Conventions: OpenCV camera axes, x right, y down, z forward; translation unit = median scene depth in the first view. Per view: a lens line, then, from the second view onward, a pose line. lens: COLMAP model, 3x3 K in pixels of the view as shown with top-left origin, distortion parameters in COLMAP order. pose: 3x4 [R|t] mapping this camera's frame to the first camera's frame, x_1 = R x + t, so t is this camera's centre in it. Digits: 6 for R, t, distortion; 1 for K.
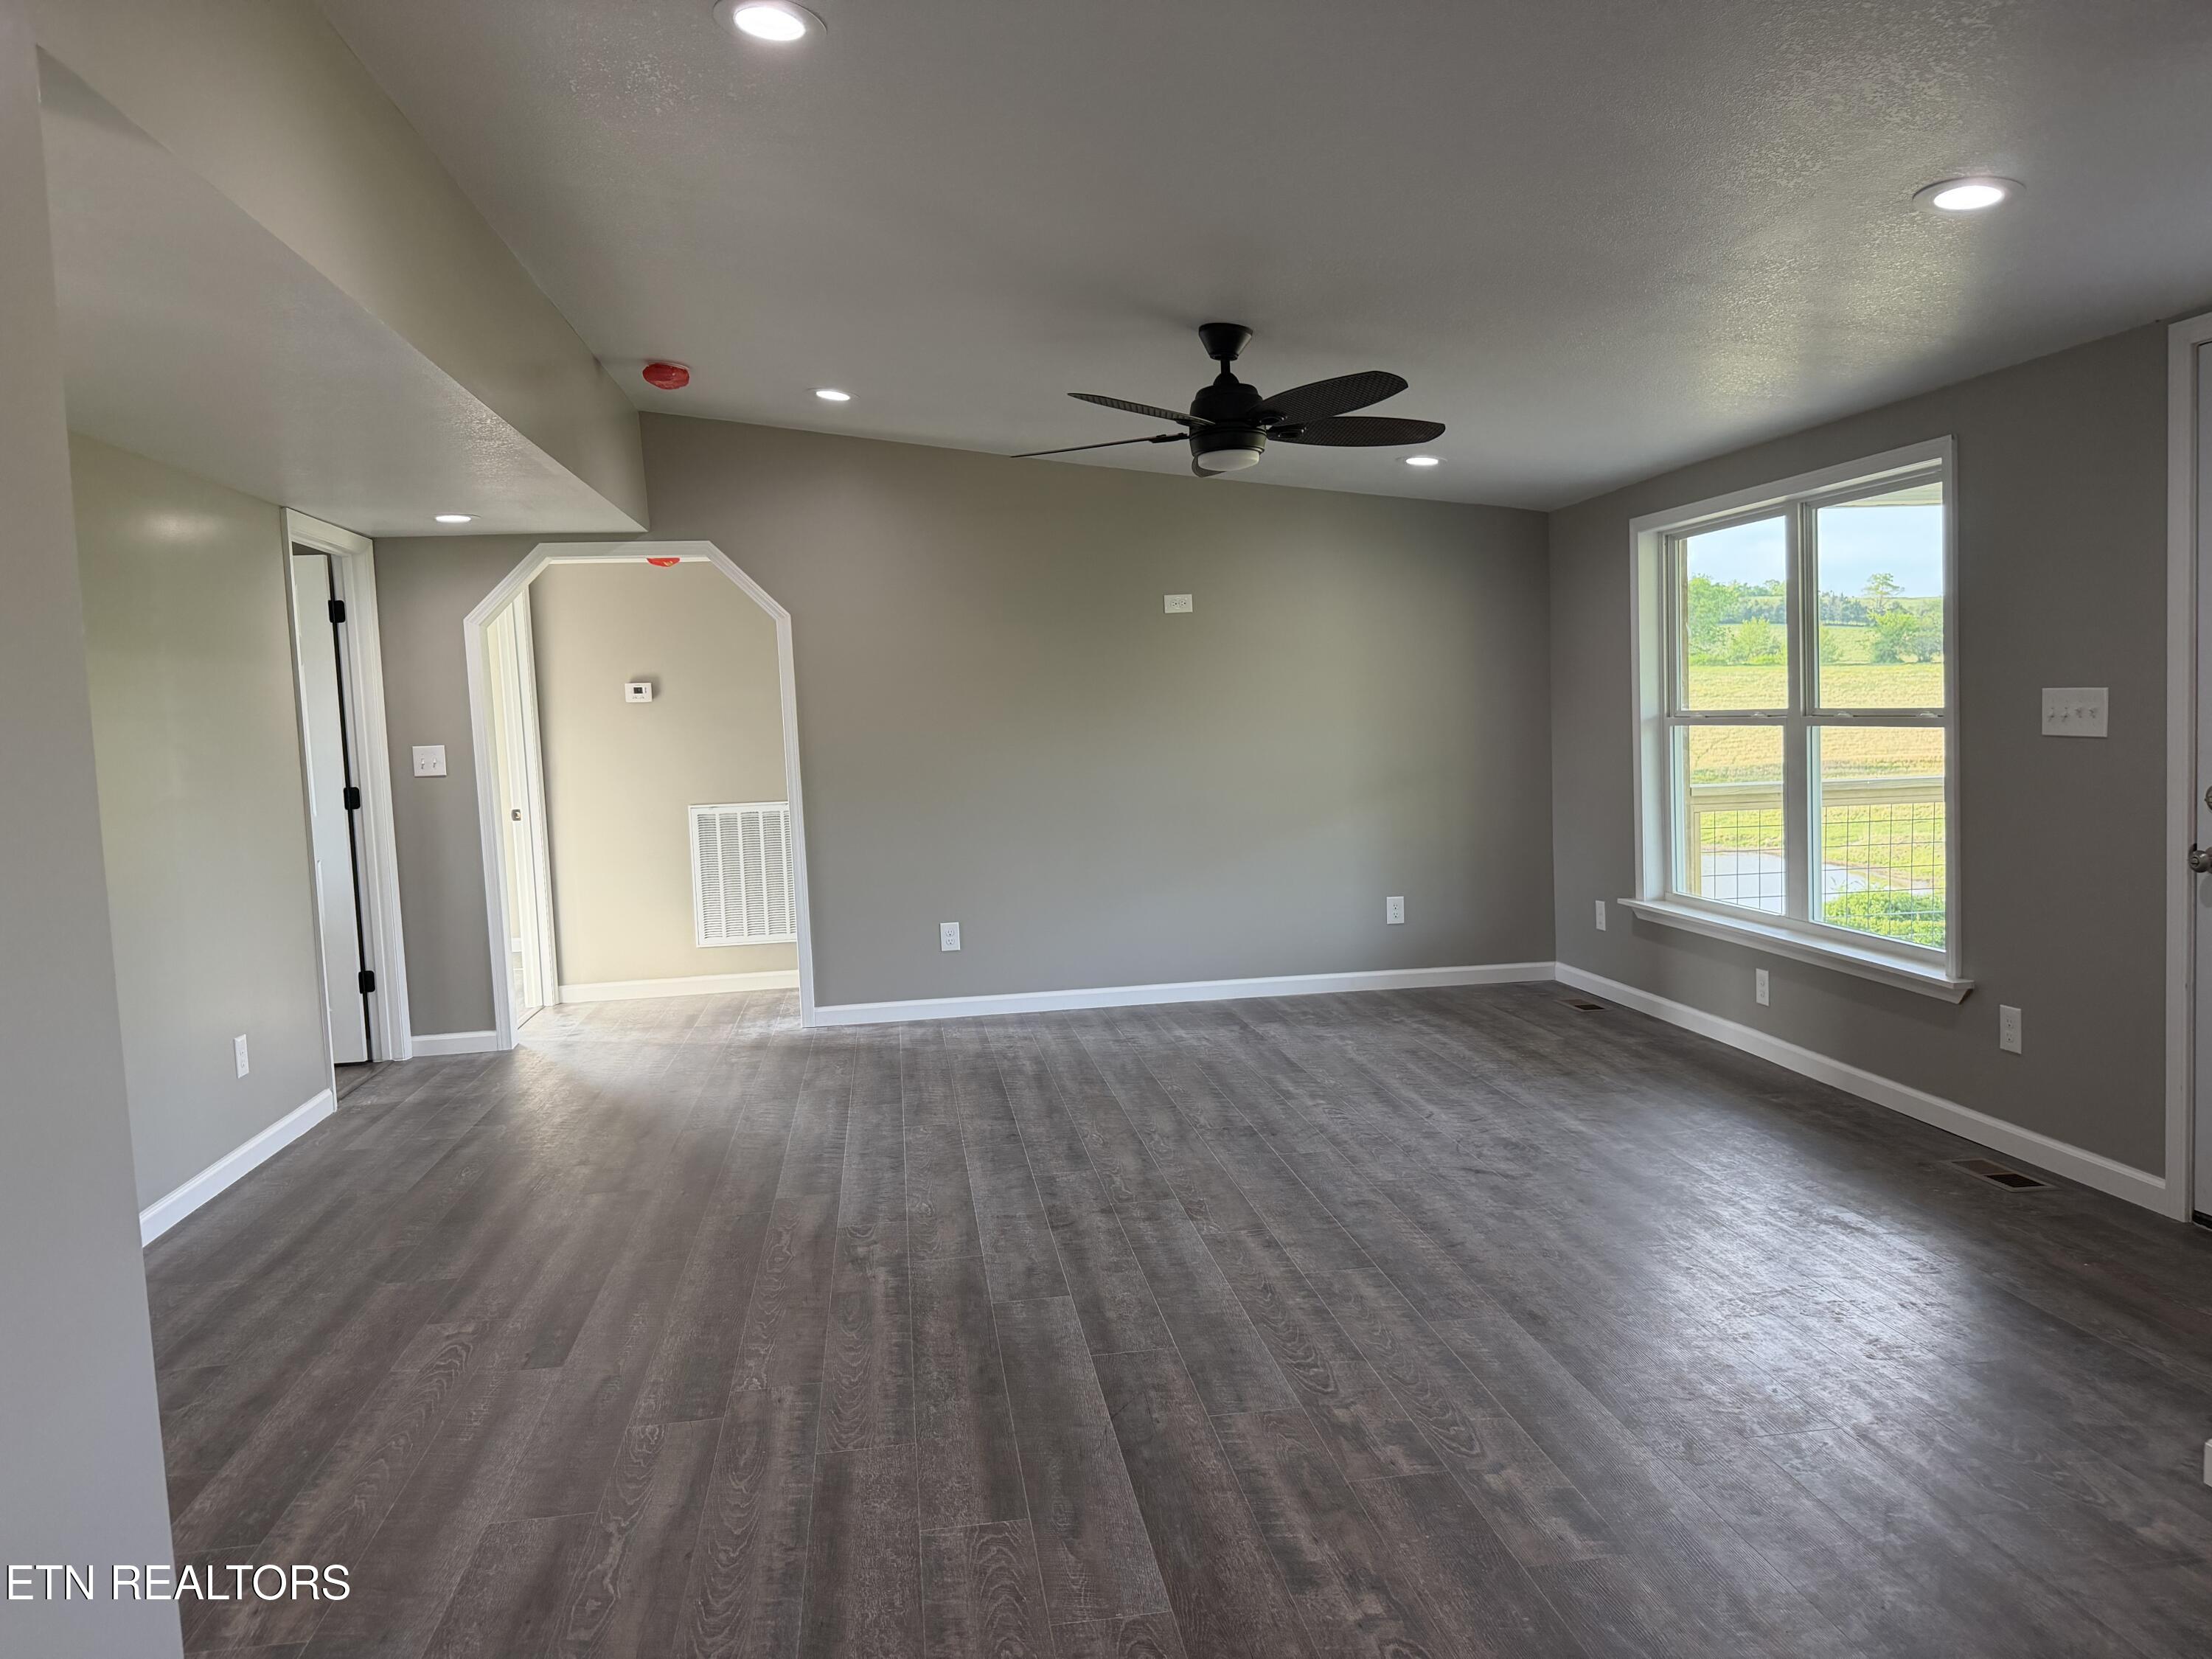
lens RADIAL K [[1545.8, 0, 1089.7], [0, 1545.8, 830.2], [0, 0, 1]] dist [0.095949, -0.136755]
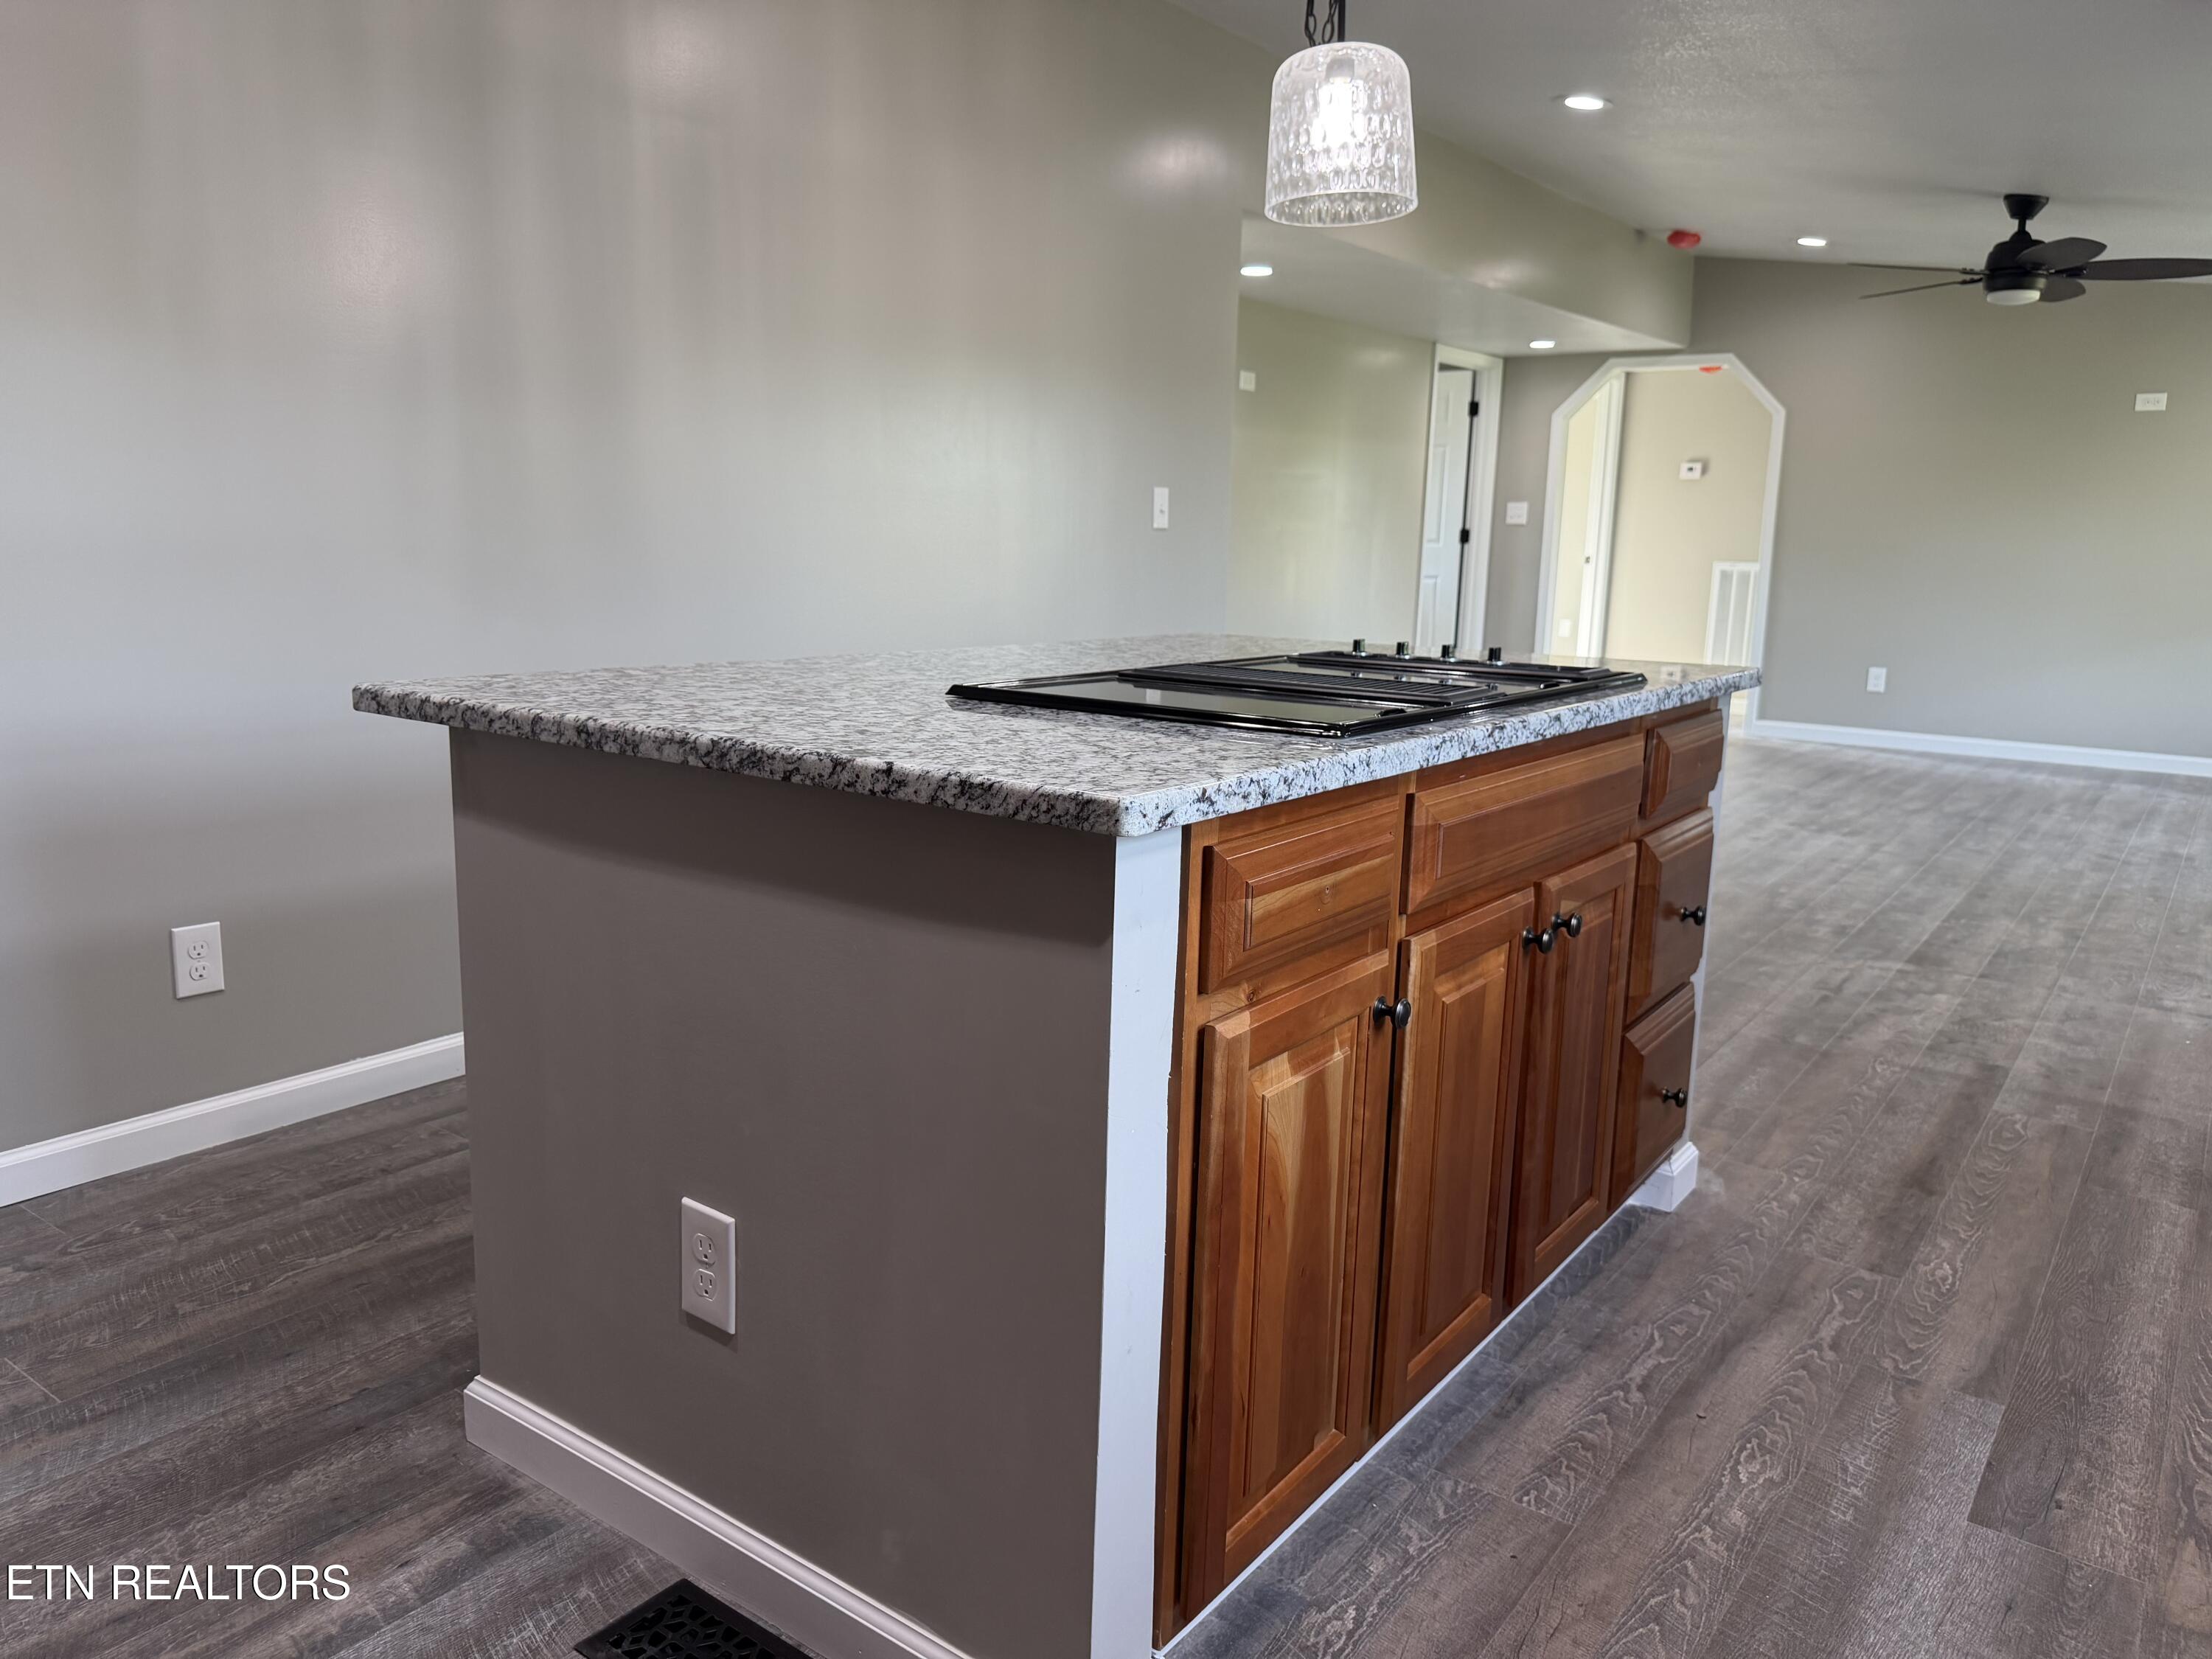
lens RADIAL K [[1557.1, 0, 1039.3], [0, 1557.1, 824.8], [0, 0, 1]] dist [-0.004747, -0.006742]
pose [[0.691457, 0.188972, -0.697263, 0.477327], [-0.095980, 0.980655, 0.170597, 0.050801], [0.716013, -0.051037, 0.696219, -0.488526]]
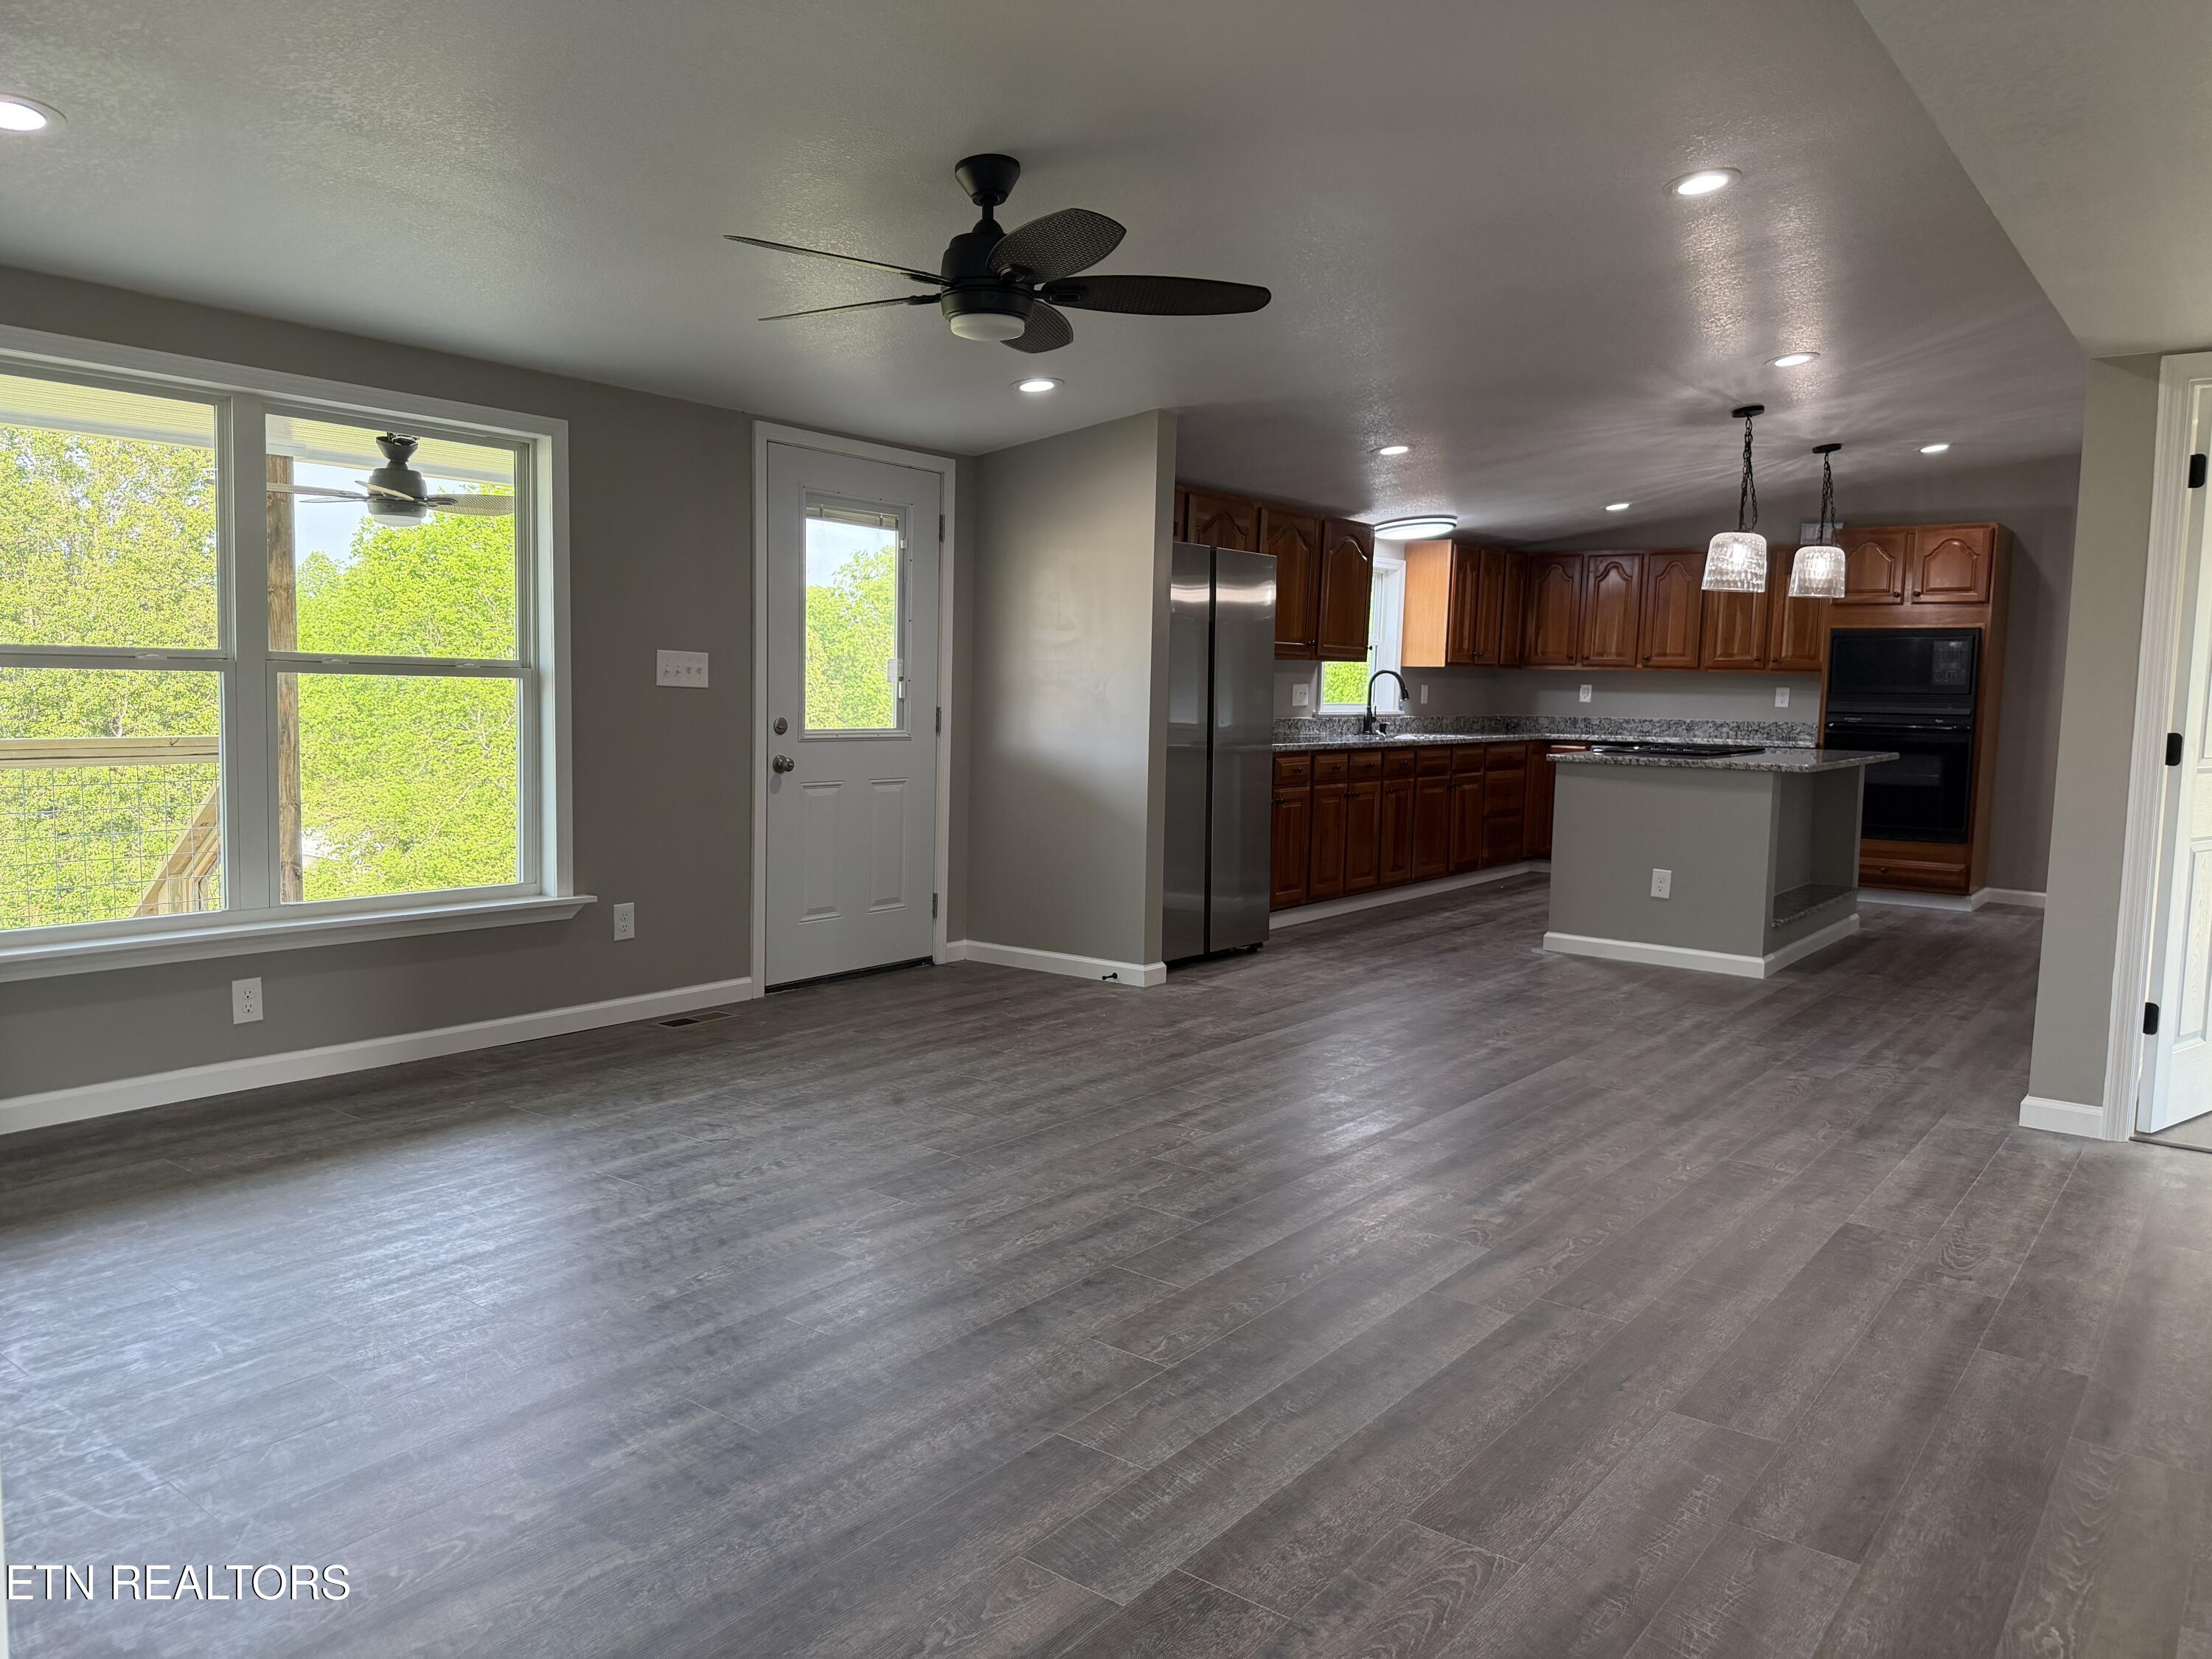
lens RADIAL K [[1545.8, 0, 1089.7], [0, 1545.8, 830.2], [0, 0, 1]] dist [0.095949, -0.136755]
pose [[-0.701828, -0.039500, 0.711251, -0.513599], [0.061694, 0.991339, 0.115932, -0.061860], [-0.709670, 0.125244, -0.693312, 1.475206]]
